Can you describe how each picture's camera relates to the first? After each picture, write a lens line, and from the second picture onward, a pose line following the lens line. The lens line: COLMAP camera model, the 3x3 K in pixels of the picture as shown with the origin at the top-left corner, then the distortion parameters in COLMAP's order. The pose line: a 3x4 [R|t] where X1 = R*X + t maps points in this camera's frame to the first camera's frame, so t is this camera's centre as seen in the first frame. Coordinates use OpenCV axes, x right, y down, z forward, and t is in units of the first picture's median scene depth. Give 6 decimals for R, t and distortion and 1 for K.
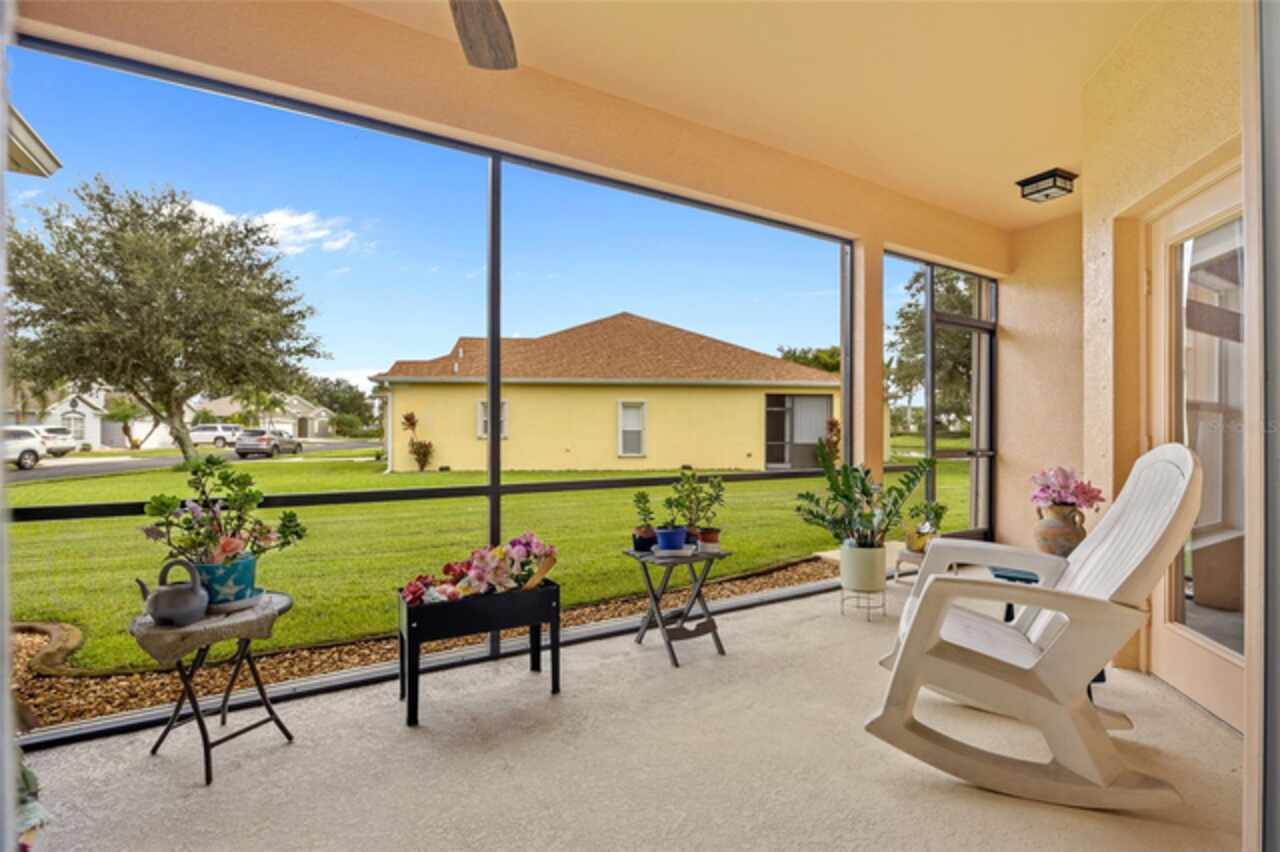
lens RADIAL K [[584.2, 0, 638.6], [0, 584.2, 428.7], [0, 0, 1]] dist [-0.016925, 0.000030]
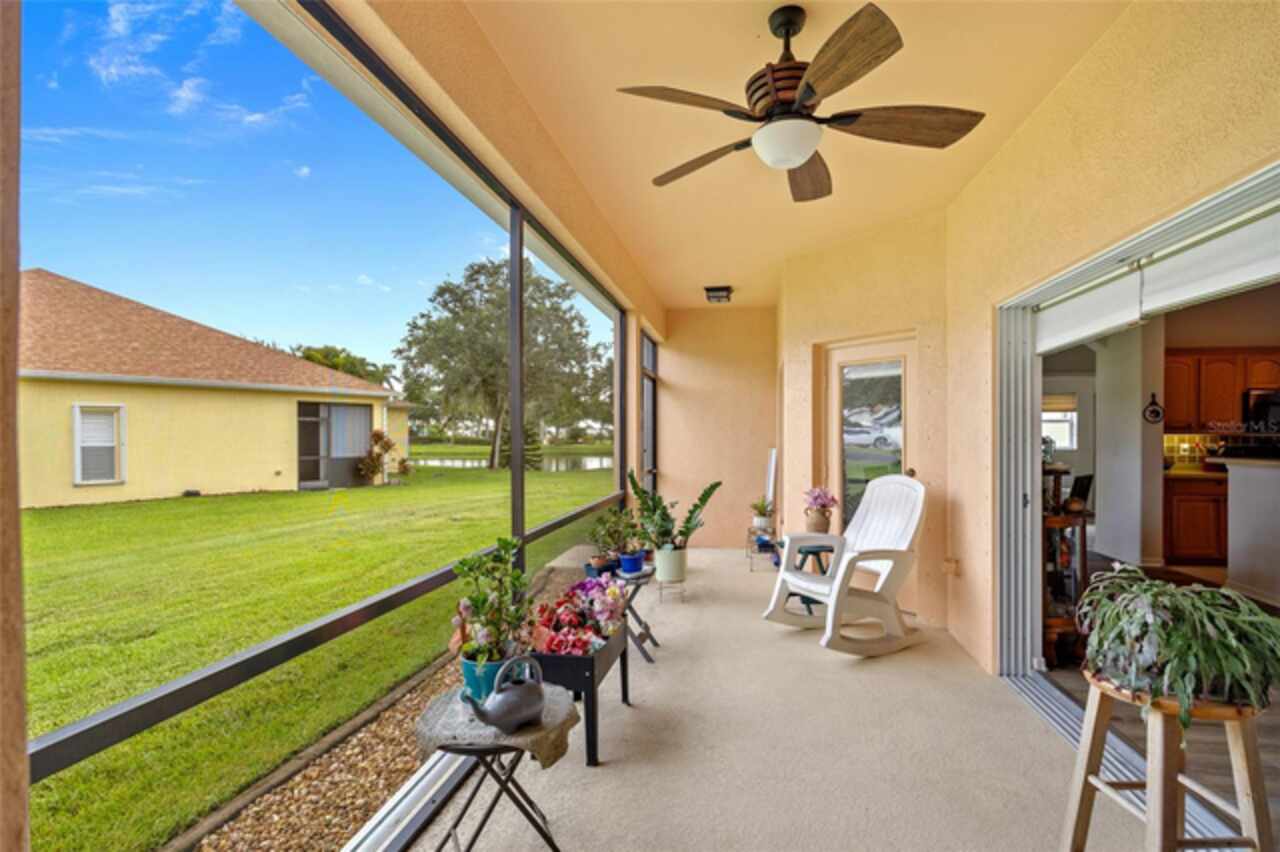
lens RADIAL K [[616.7, 0, 641.4], [0, 616.7, 433.6], [0, 0, 1]] dist [0.001162, -0.000157]
pose [[0.656287, -0.000781, 0.754511, -0.139510], [0.000496, 1.000000, 0.000604, -0.012607], [-0.754511, -0.000022, 0.656287, 0.020747]]
